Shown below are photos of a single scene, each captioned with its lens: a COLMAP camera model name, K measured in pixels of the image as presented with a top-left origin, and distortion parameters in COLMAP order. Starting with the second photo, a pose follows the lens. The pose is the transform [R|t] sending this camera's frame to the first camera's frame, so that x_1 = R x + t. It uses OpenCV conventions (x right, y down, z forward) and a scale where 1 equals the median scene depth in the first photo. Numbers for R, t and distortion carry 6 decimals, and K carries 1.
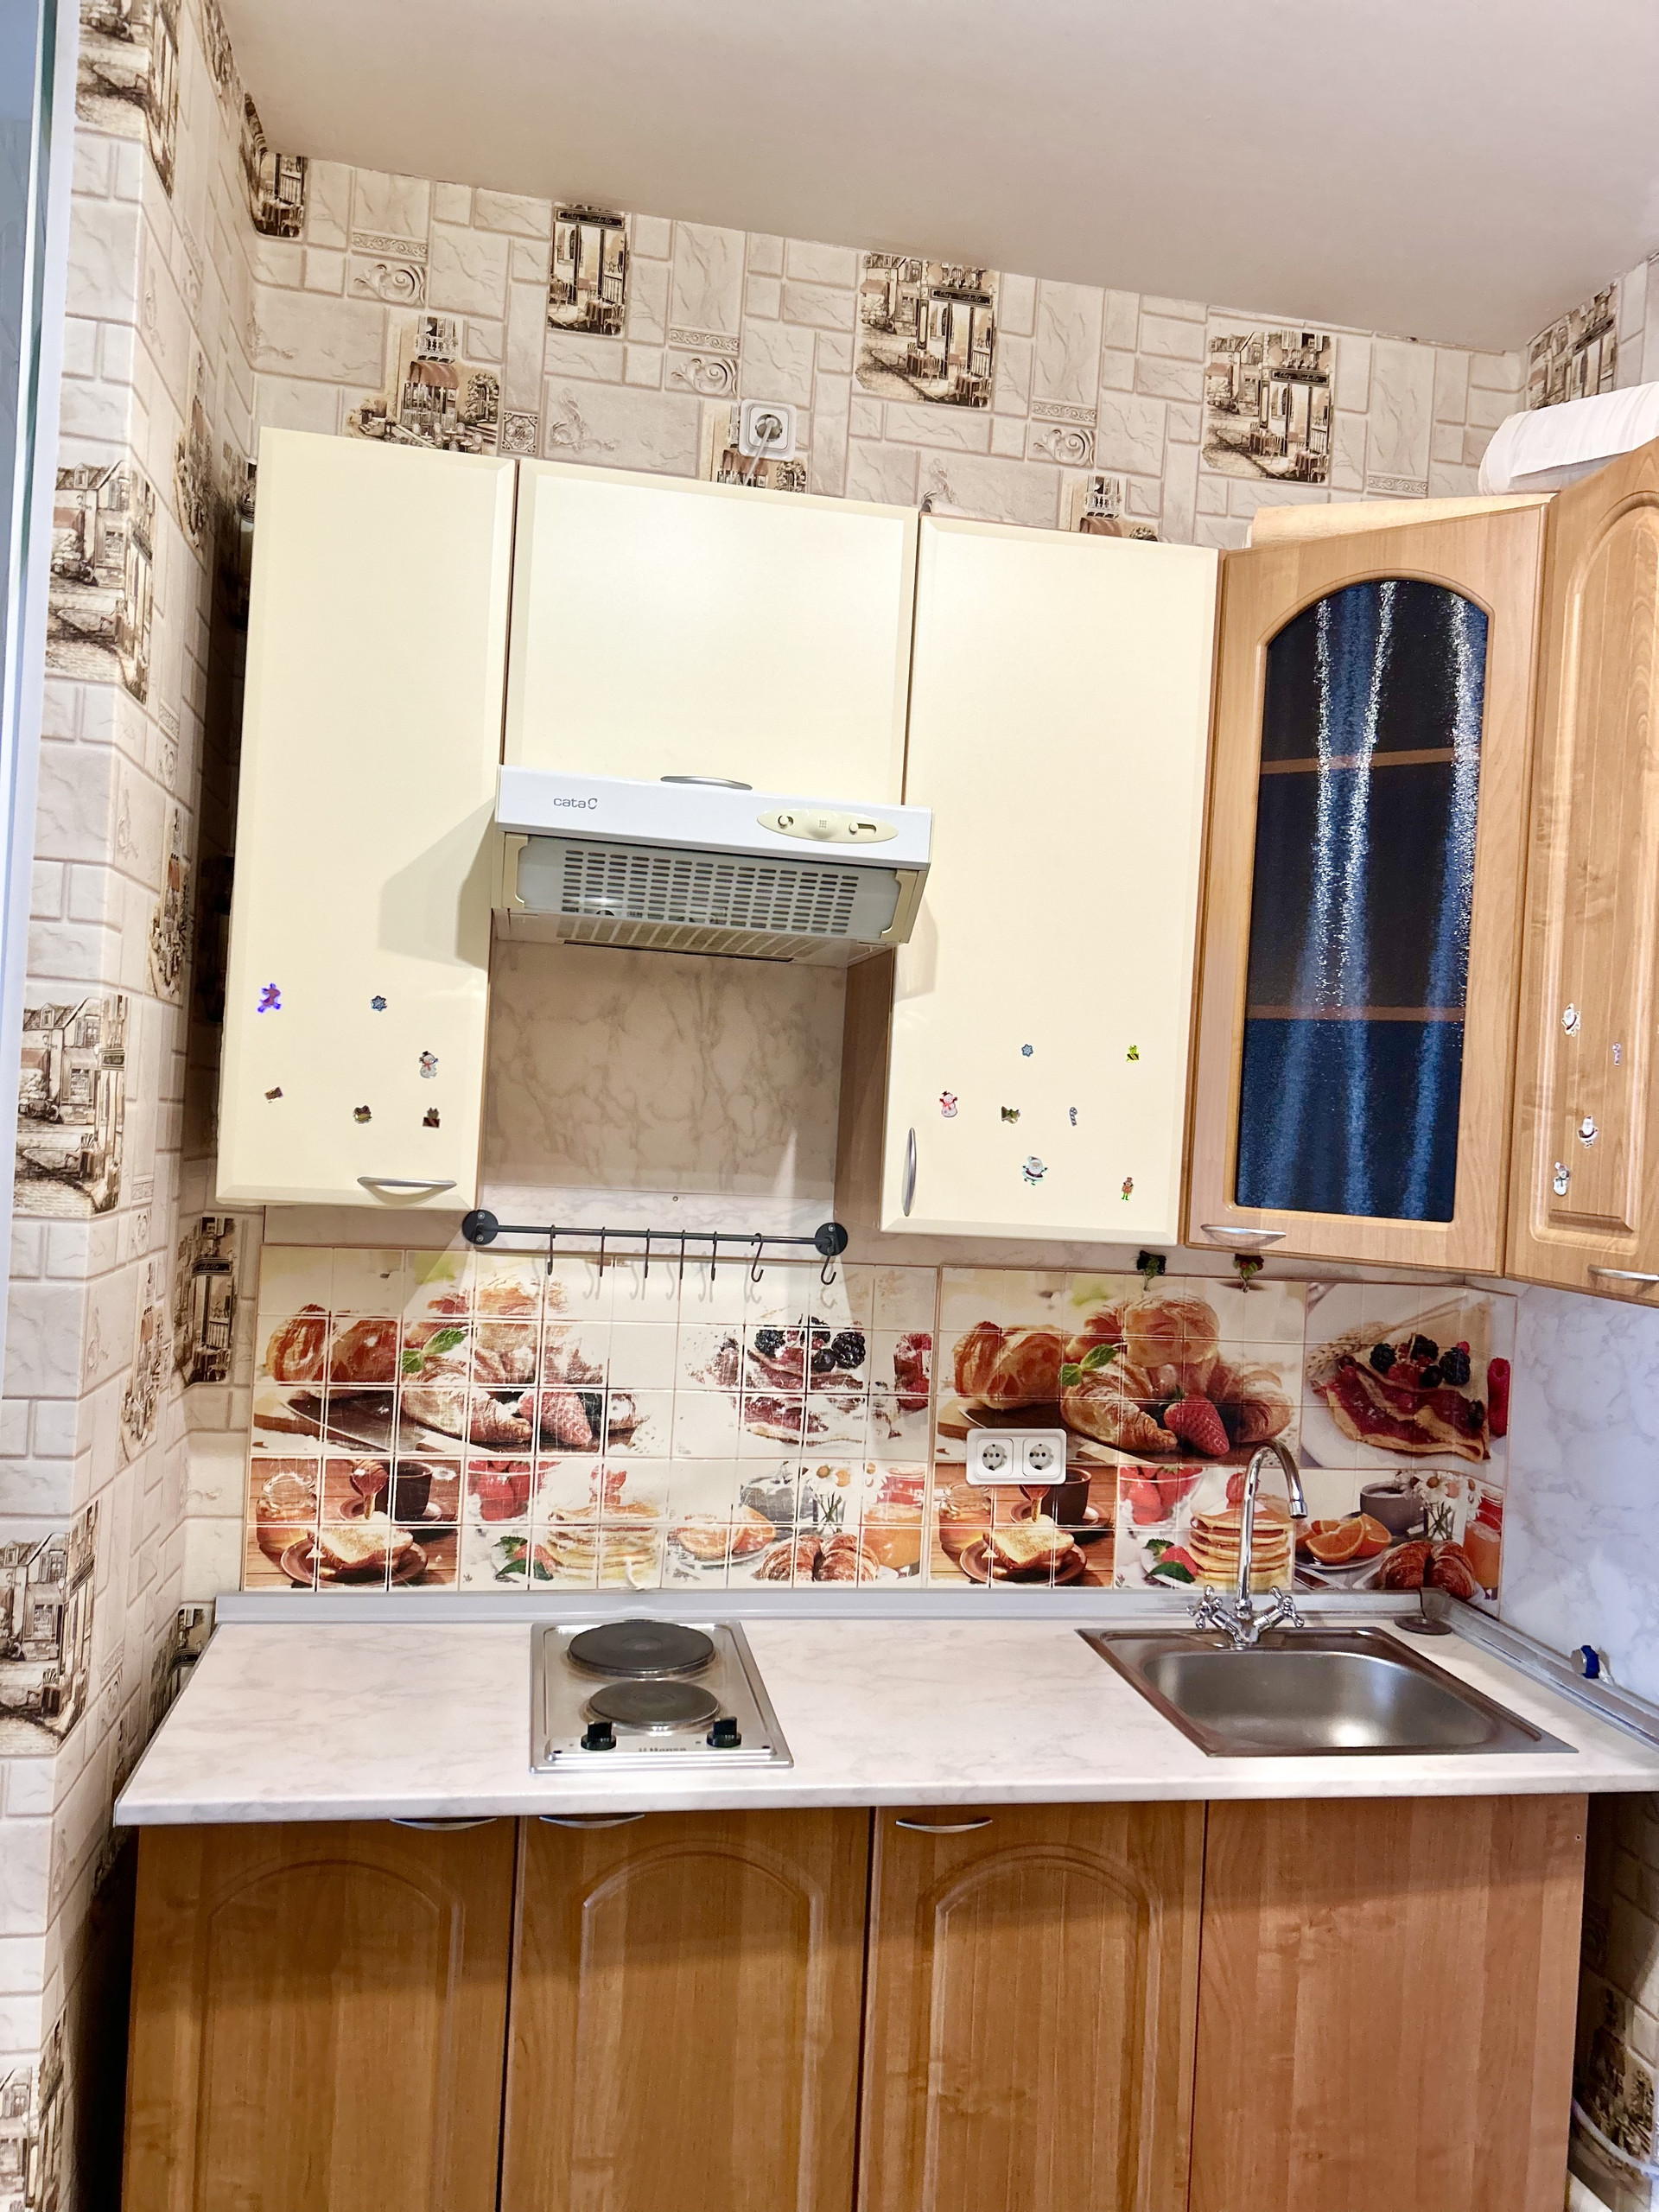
lens RADIAL K [[1654.9, 0, 802.9], [0, 1654.9, 1113.4], [0, 0, 1]] dist [0.051489, -0.063707]
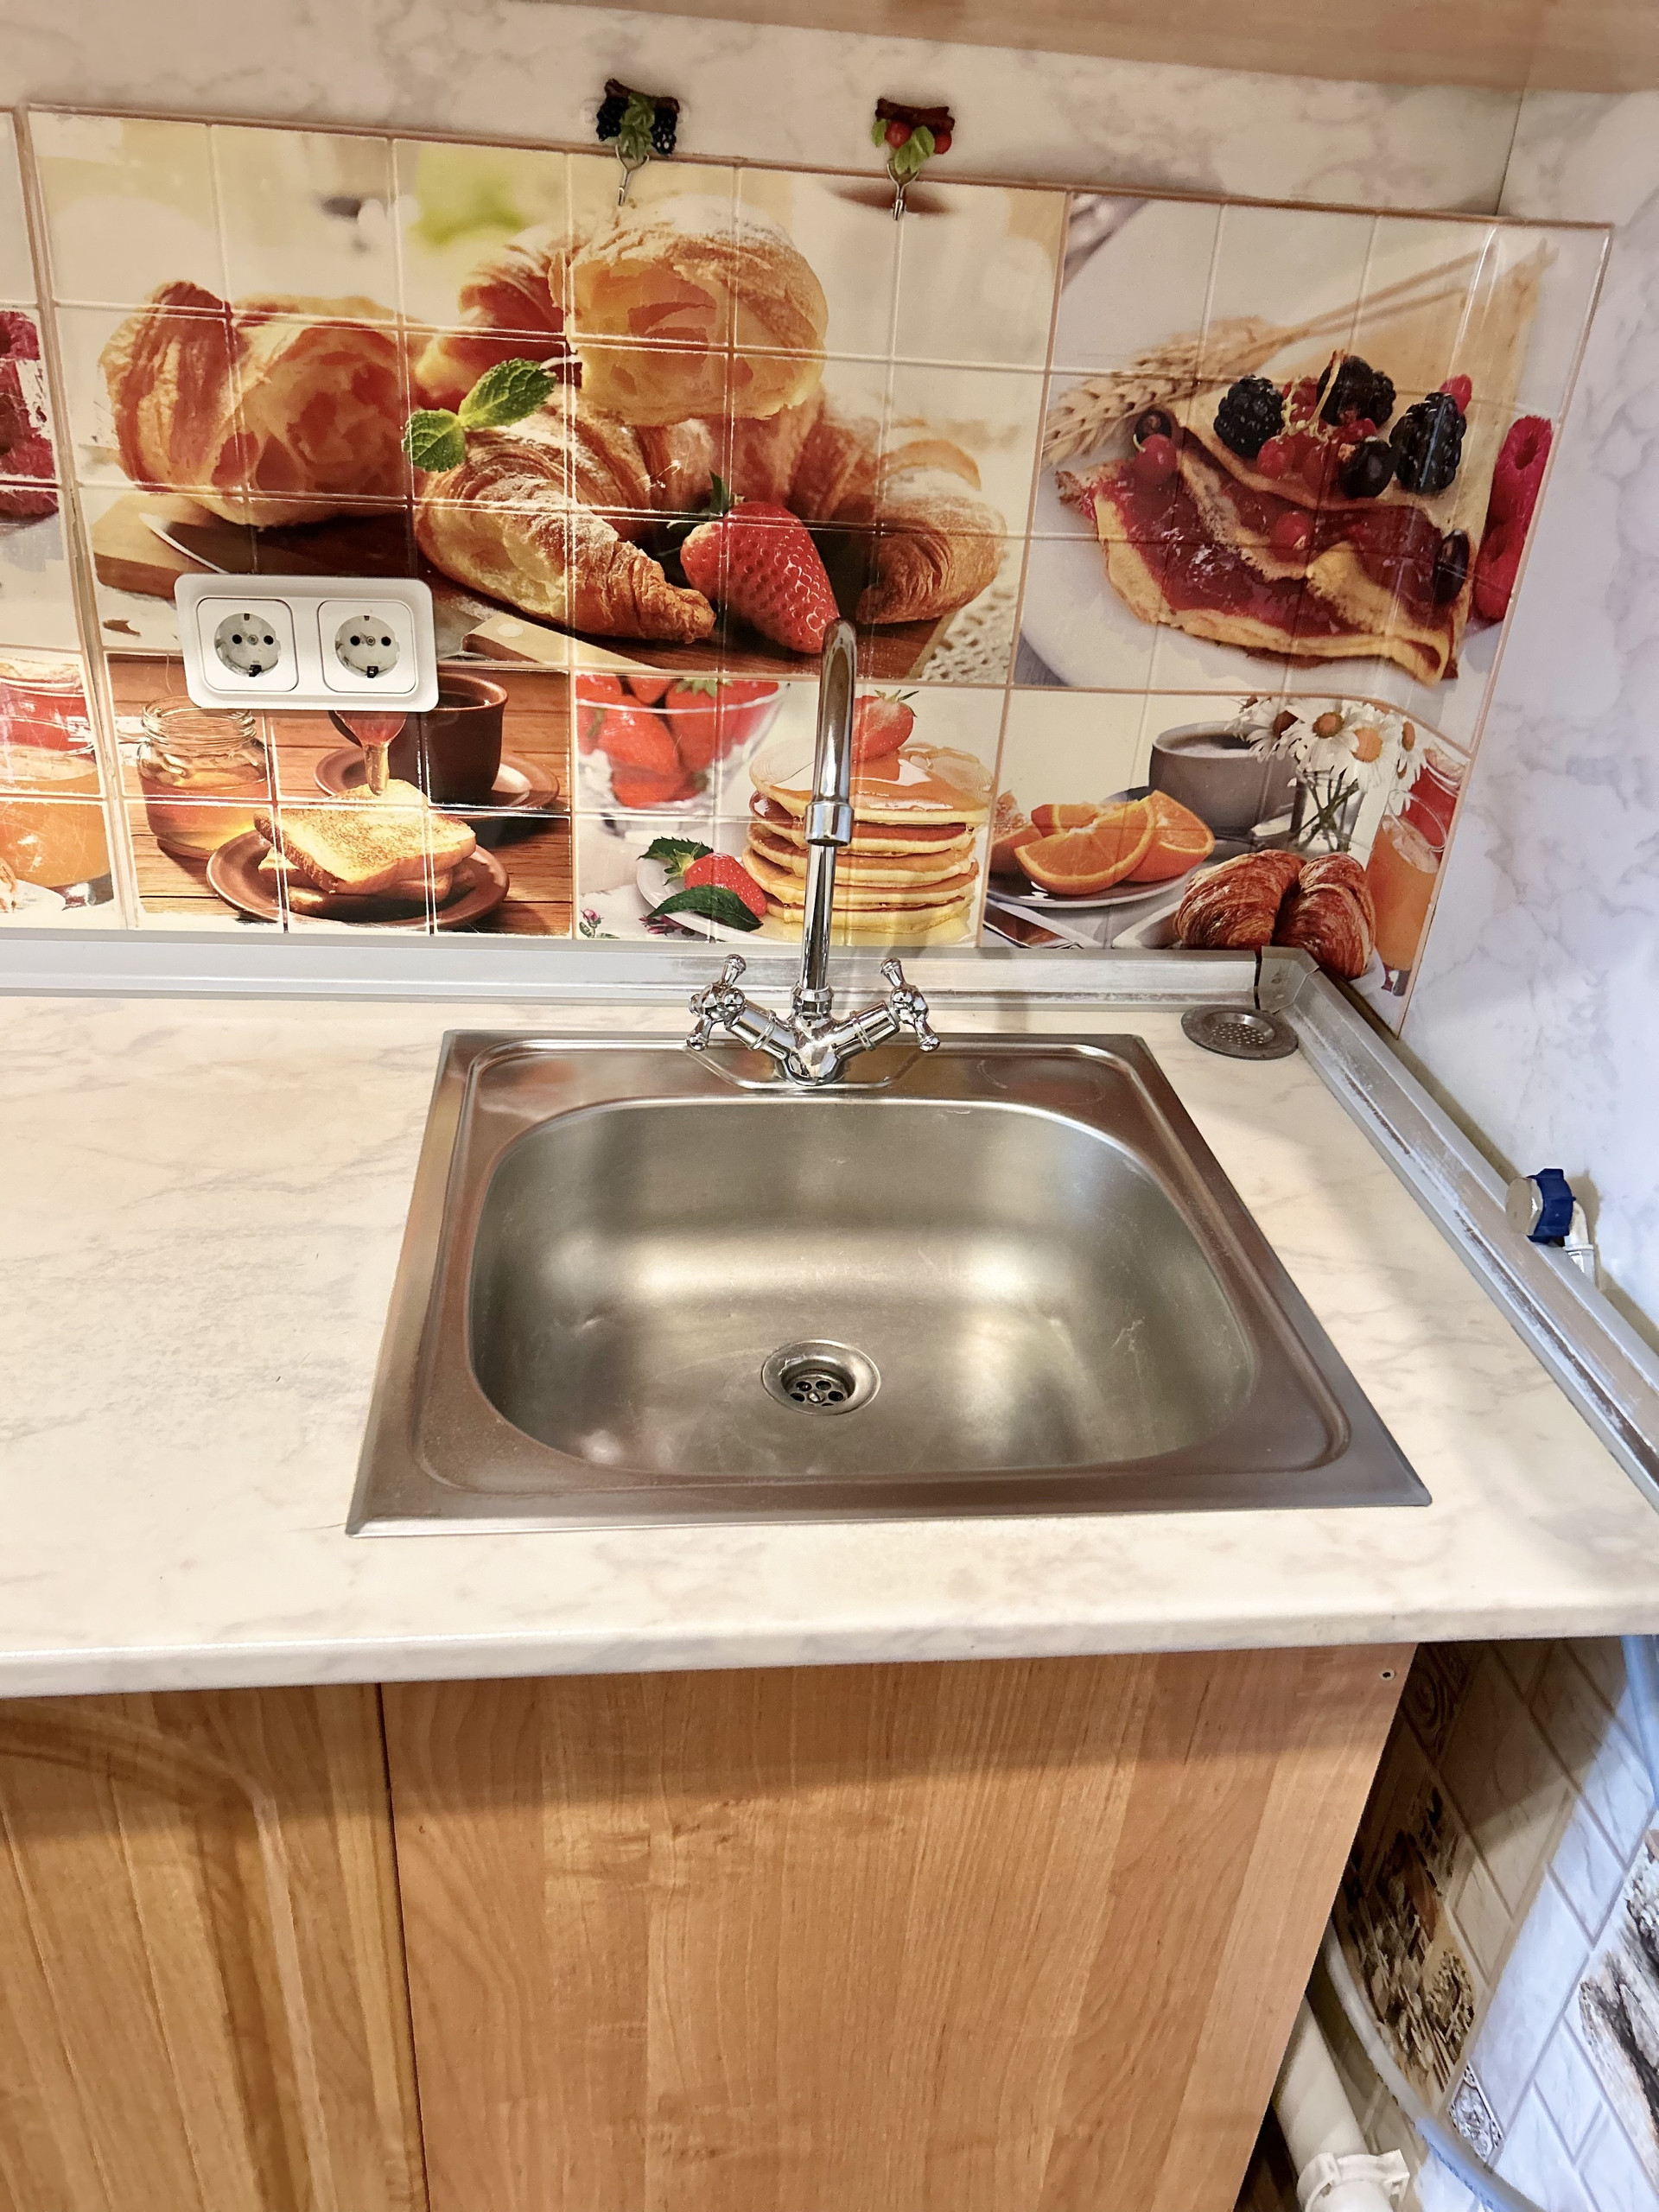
lens RADIAL K [[1654.9, 0, 832.8], [0, 1654.9, 1103.2], [0, 0, 1]] dist [0.051489, -0.063707]
pose [[0.998096, 0.042709, -0.044507, 0.284457], [-0.016334, 0.878762, 0.476980, 0.106155], [0.059482, -0.475345, 0.877787, 0.585681]]
